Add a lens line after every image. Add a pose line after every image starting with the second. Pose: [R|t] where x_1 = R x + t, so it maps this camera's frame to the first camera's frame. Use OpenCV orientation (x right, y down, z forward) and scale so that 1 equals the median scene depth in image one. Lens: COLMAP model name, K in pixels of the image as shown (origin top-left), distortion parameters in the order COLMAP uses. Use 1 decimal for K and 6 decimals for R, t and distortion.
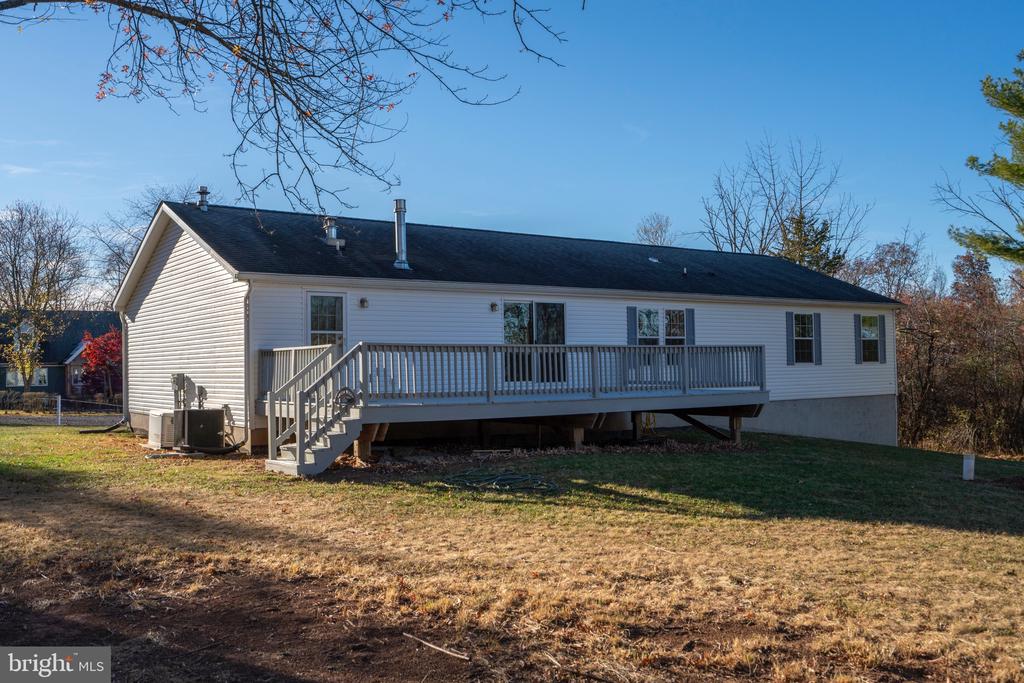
lens RADIAL K [[978.7, 0, 510.3], [0, 978.7, 341.5], [0, 0, 1]] dist [-0.010927, 0.000000]
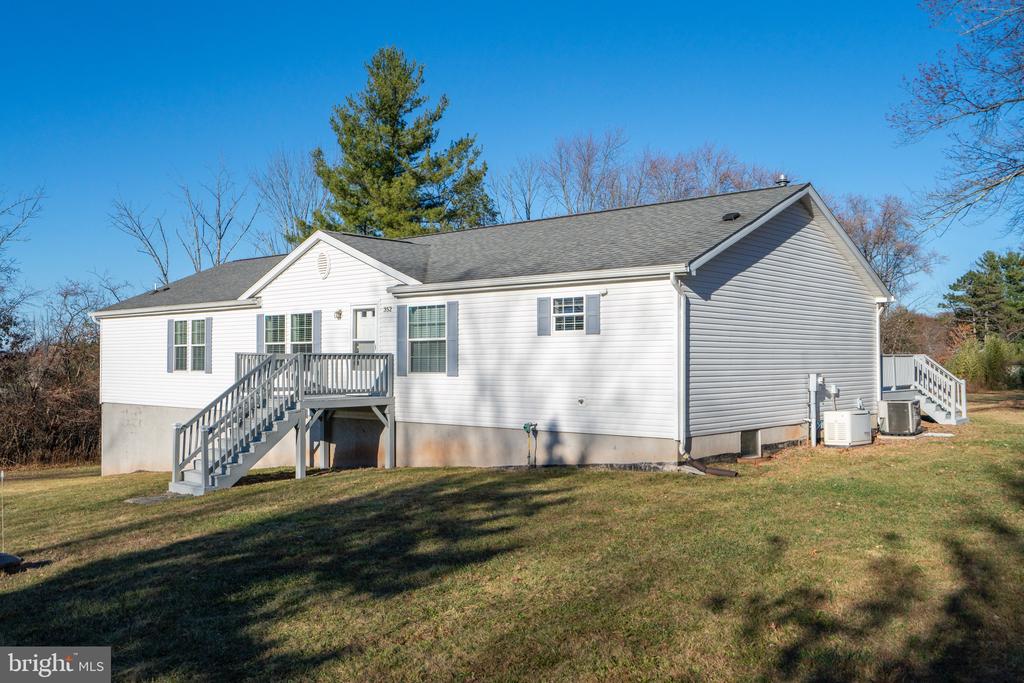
lens RADIAL K [[978.7, 0, 510.7], [0, 978.7, 343.5], [0, 0, 1]] dist [-0.010927, 0.000000]
pose [[0.293121, -0.014332, -0.955968, 1.237531], [0.014656, 0.999838, -0.010496, 0.009235], [0.955963, -0.010934, 0.293283, 0.976991]]
